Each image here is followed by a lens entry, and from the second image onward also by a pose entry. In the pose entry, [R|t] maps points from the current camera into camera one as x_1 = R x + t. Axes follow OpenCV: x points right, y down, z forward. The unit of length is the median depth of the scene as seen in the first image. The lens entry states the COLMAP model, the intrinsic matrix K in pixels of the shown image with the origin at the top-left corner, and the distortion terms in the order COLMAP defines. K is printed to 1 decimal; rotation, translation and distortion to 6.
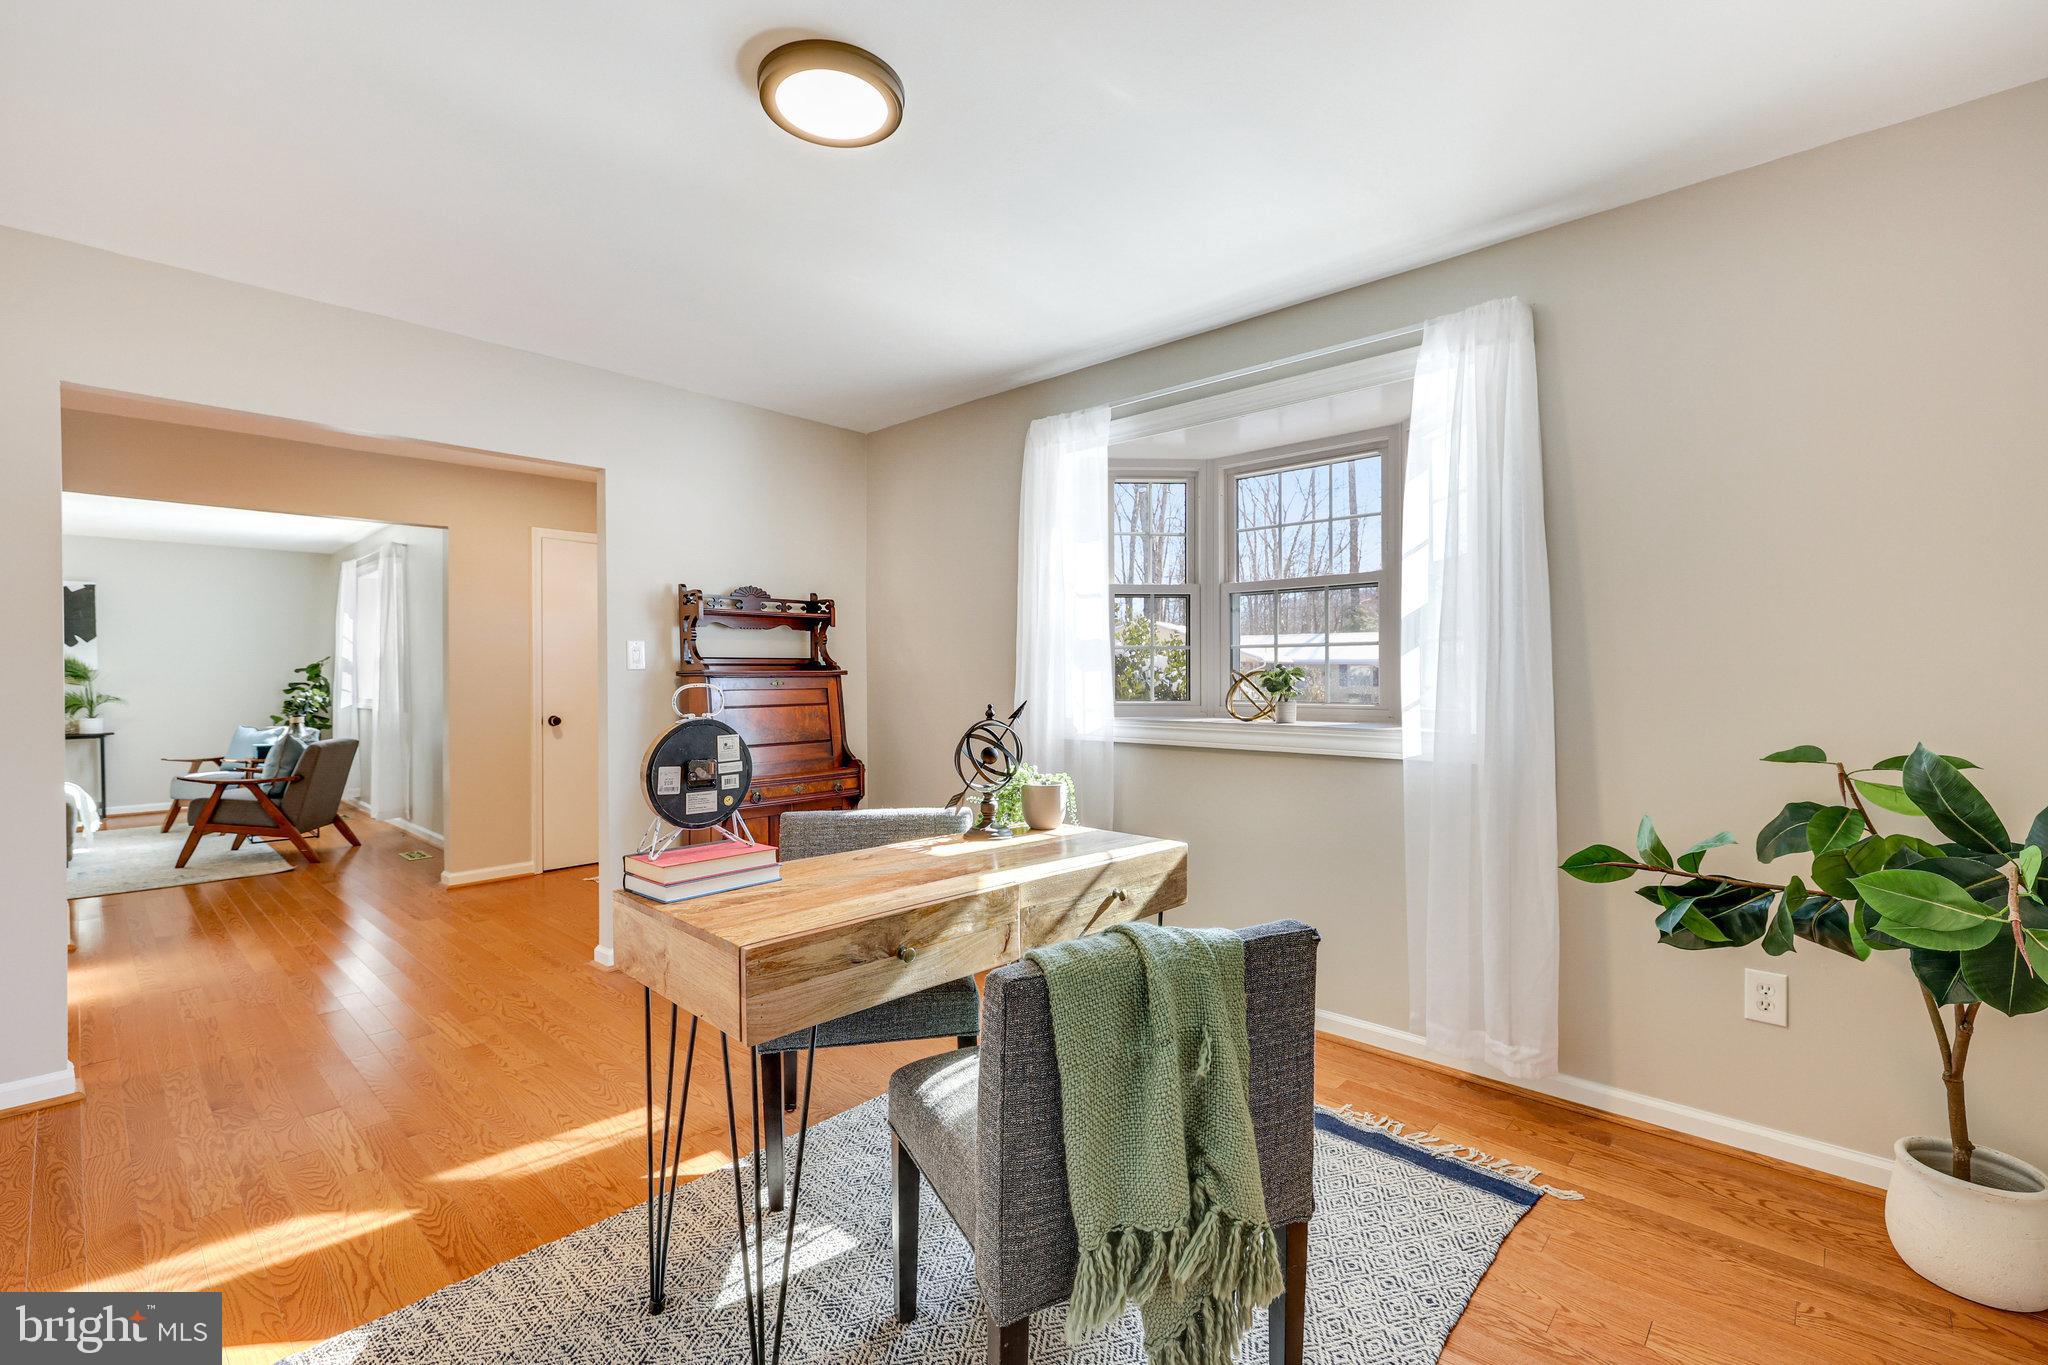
lens RADIAL K [[913.4, 0, 1027.3], [0, 913.4, 674.0], [0, 0, 1]] dist [-0.003107, -0.000395]
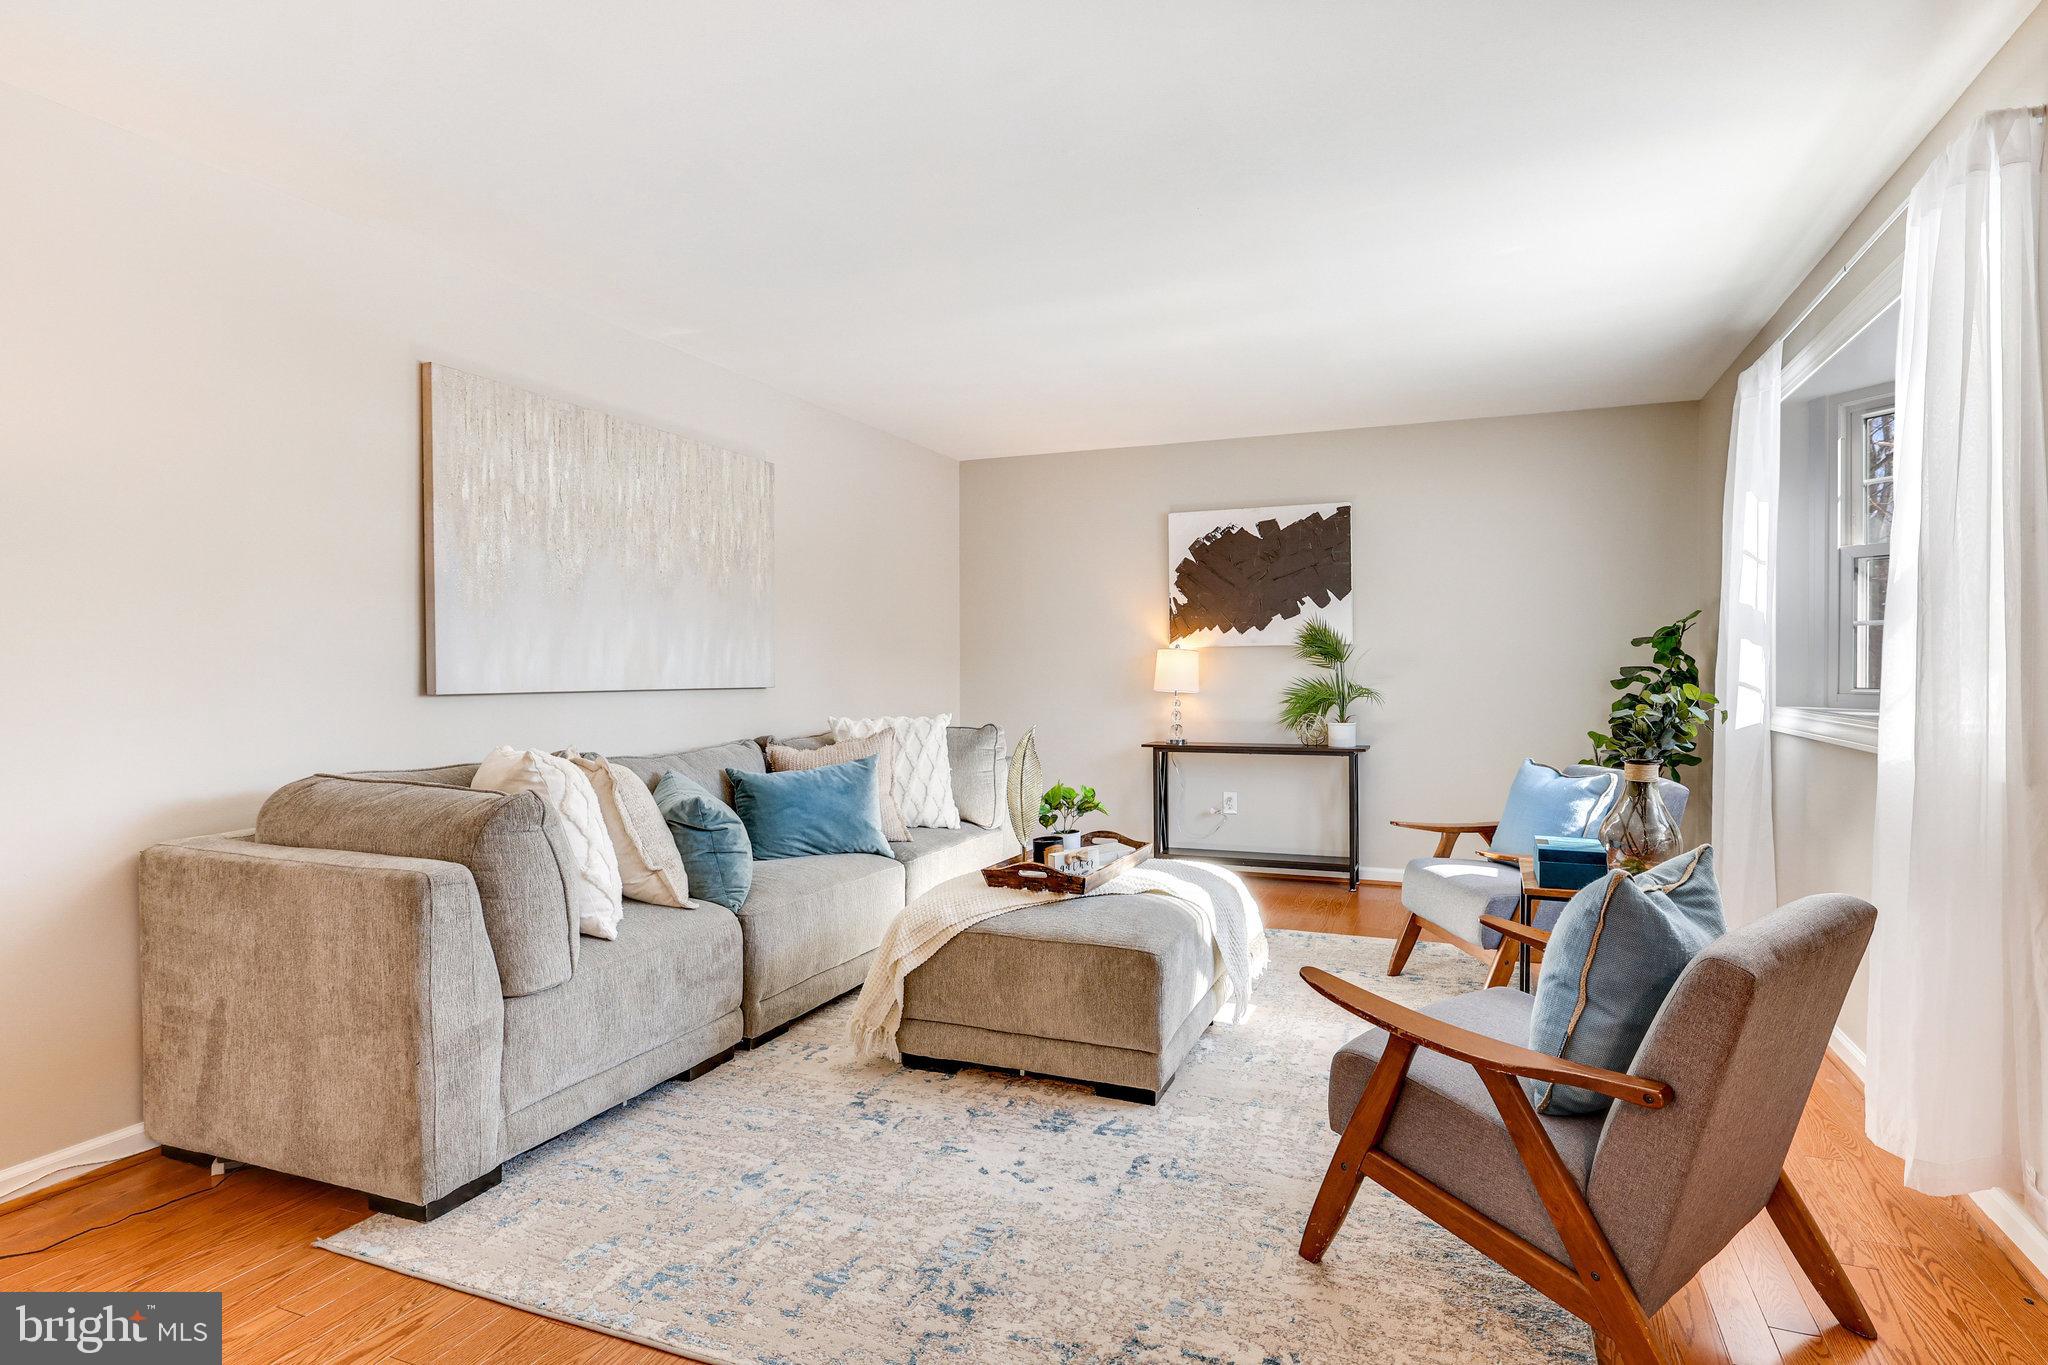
lens RADIAL K [[957.9, 0, 1155.4], [0, 957.9, 679.7], [0, 0, 1]] dist [0.000941, -0.000110]
pose [[0.424562, 0.017141, -0.905236, -0.494084], [0.000086, 0.999820, 0.018972, 0.007434], [0.905399, -0.008133, 0.424484, 0.608835]]
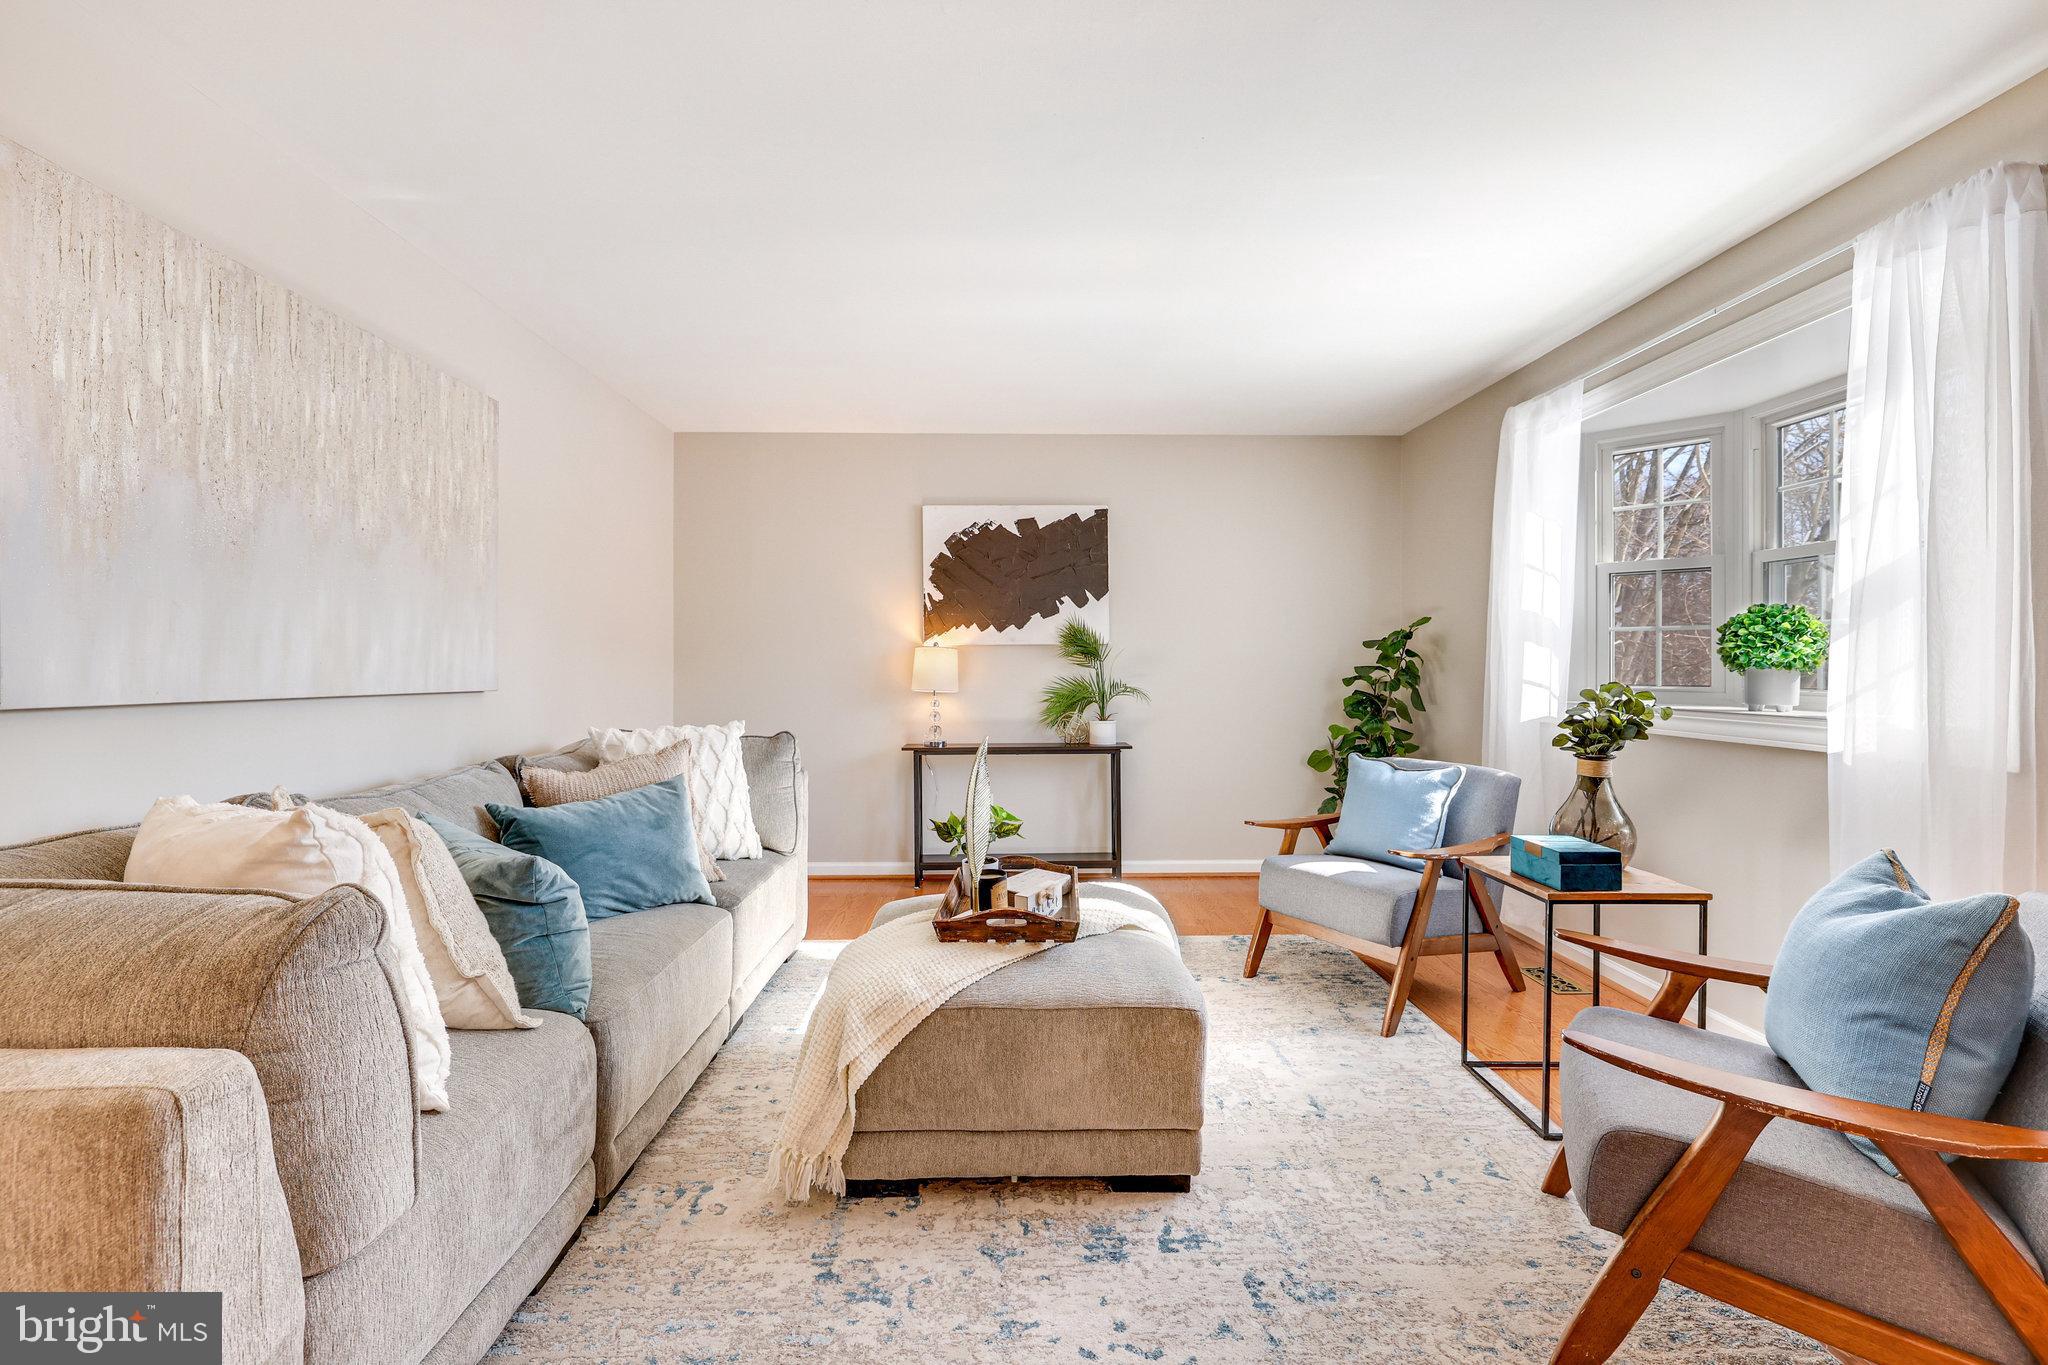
lens RADIAL K [[854.4, 0, 1020.4], [0, 854.4, 668.5], [0, 0, 1]] dist [-0.000673, -0.000088]
pose [[0.707652, 0.007588, -0.706521, -0.651374], [-0.003708, 0.999968, 0.007025, 0.008906], [0.706552, -0.002352, 0.707657, 0.541331]]
